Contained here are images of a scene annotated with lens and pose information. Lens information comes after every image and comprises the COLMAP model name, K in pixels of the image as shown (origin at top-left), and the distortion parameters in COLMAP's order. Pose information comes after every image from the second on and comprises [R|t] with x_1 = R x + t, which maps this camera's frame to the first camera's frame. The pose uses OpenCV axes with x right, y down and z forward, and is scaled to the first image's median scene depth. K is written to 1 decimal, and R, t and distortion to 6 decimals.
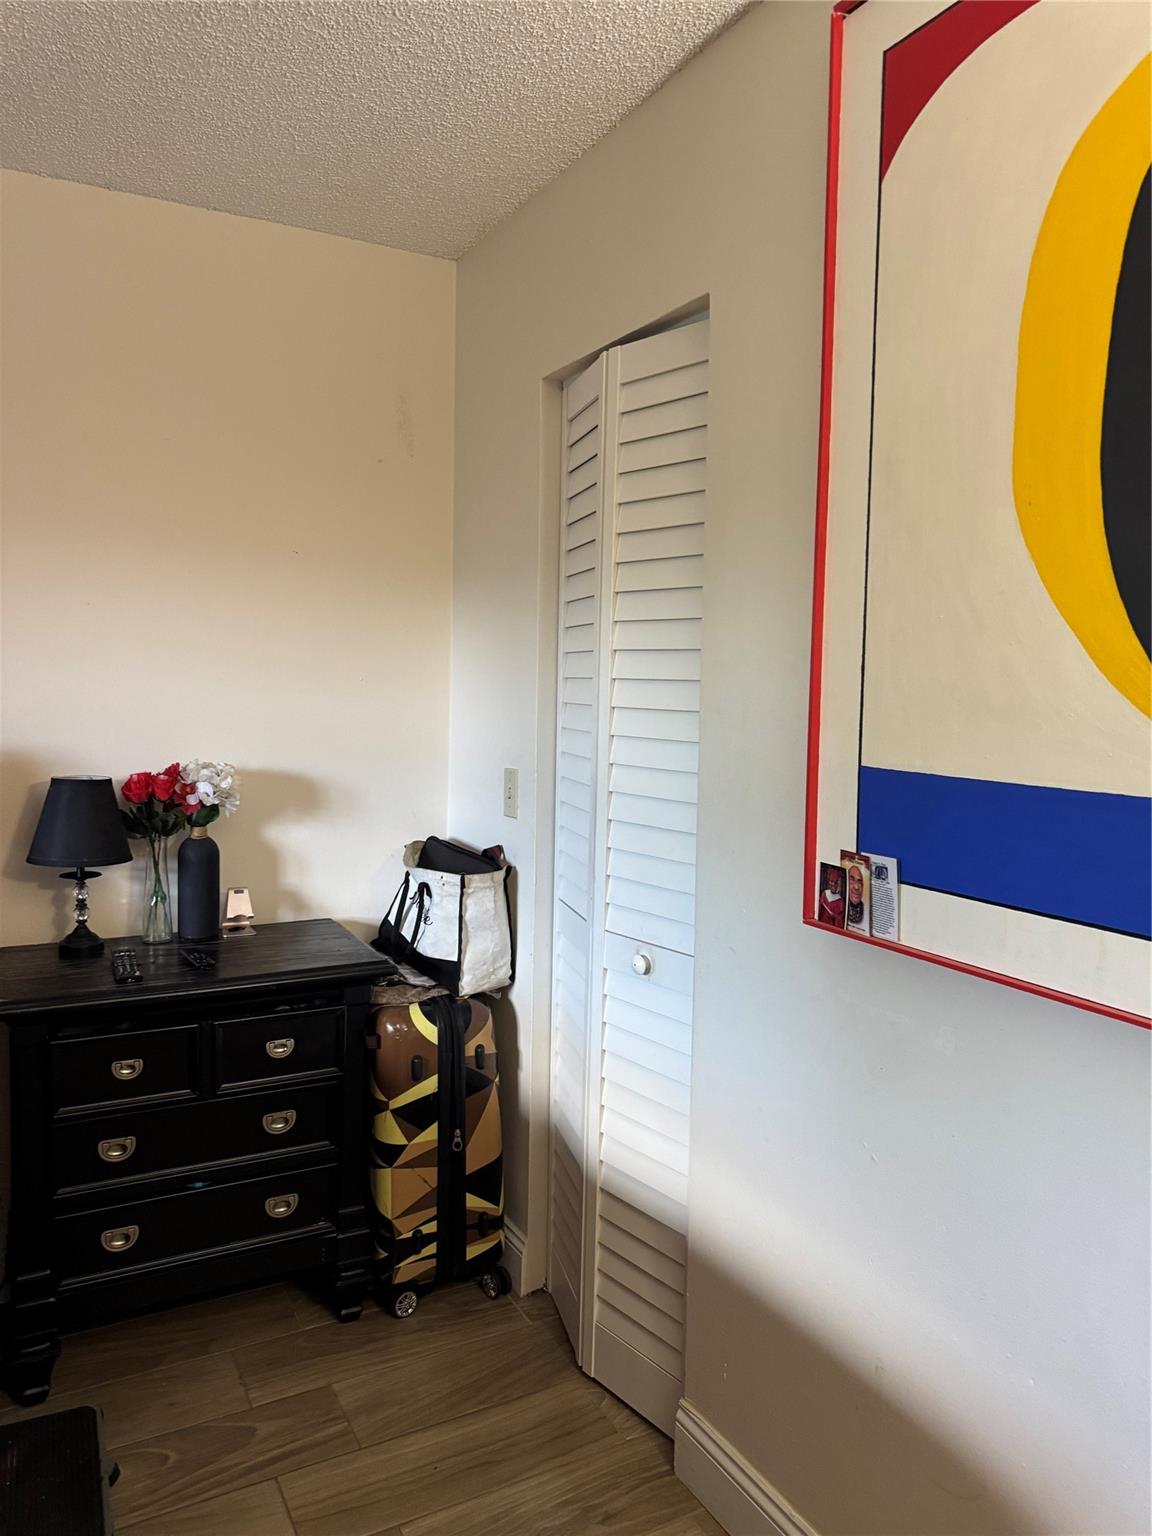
lens RADIAL K [[1095.6, 0, 563.3], [0, 1095.6, 773.6], [0, 0, 1]] dist [0.098298, -0.145236]
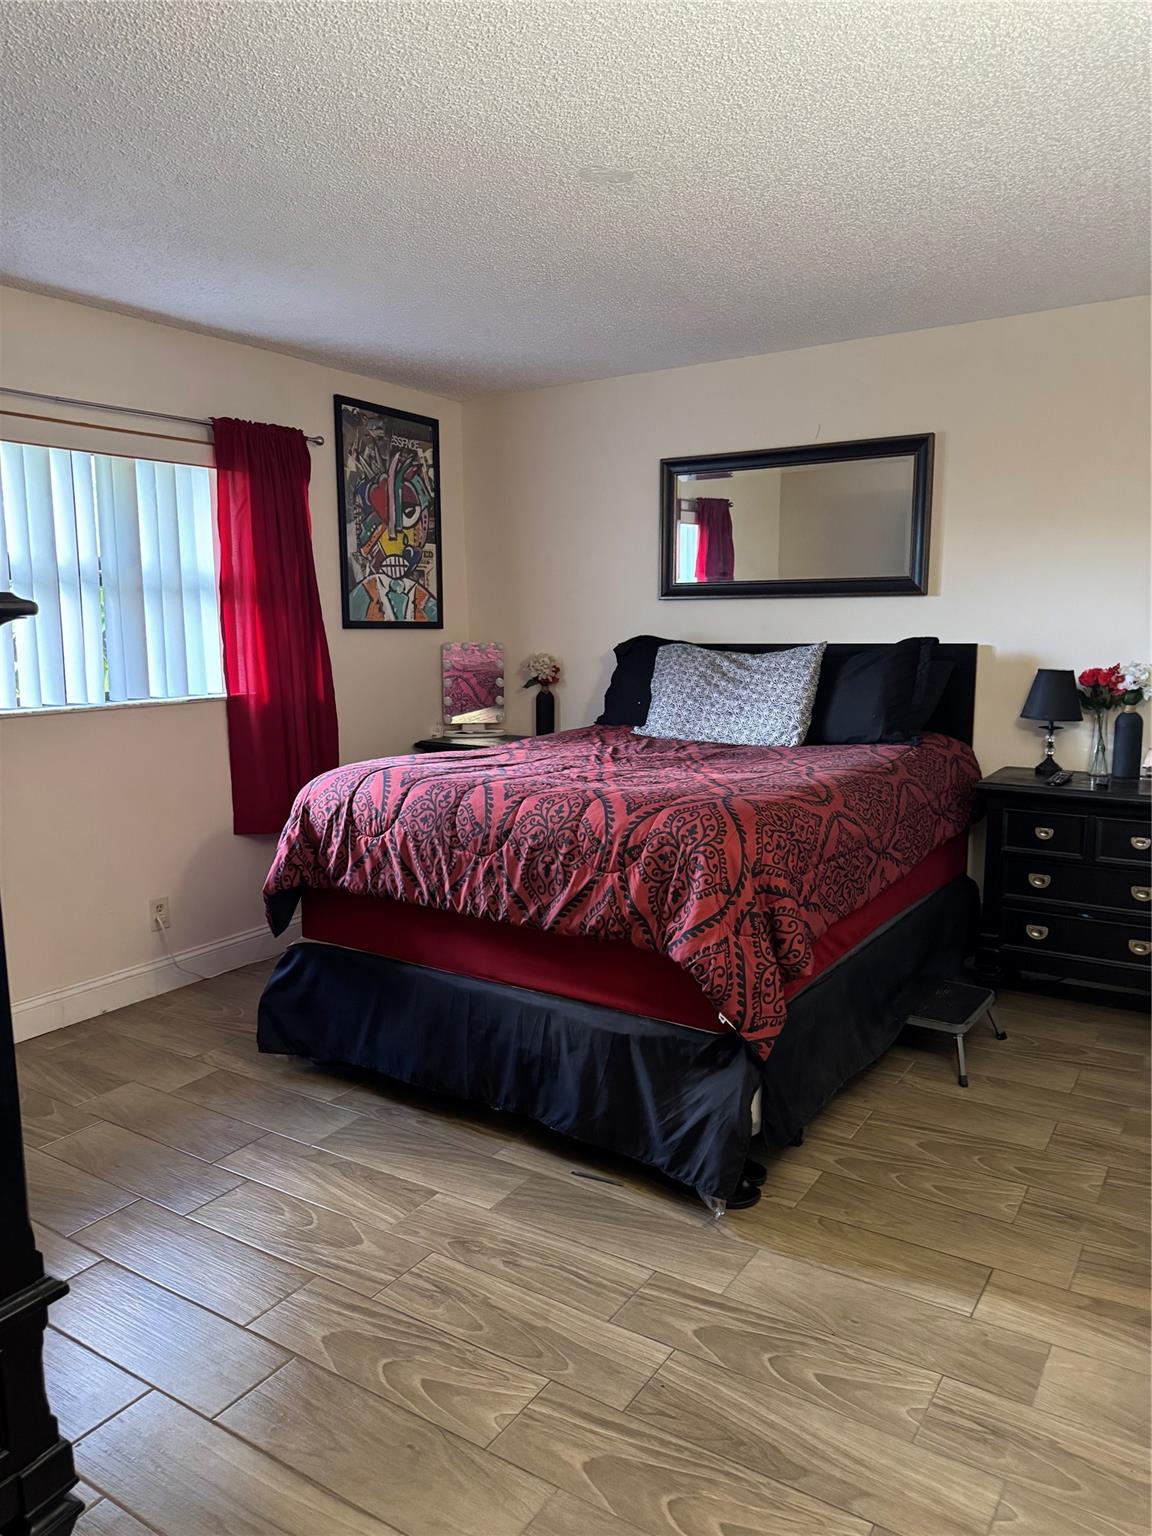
lens RADIAL K [[1089.5, 0, 577.1], [0, 1089.5, 764.5], [0, 0, 1]] dist [-0.008064, -0.004511]
pose [[0.493124, 0.095547, -0.864696, 0.618973], [-0.057515, 0.995356, 0.077185, 0.059195], [0.868056, 0.011672, 0.496329, -0.421947]]
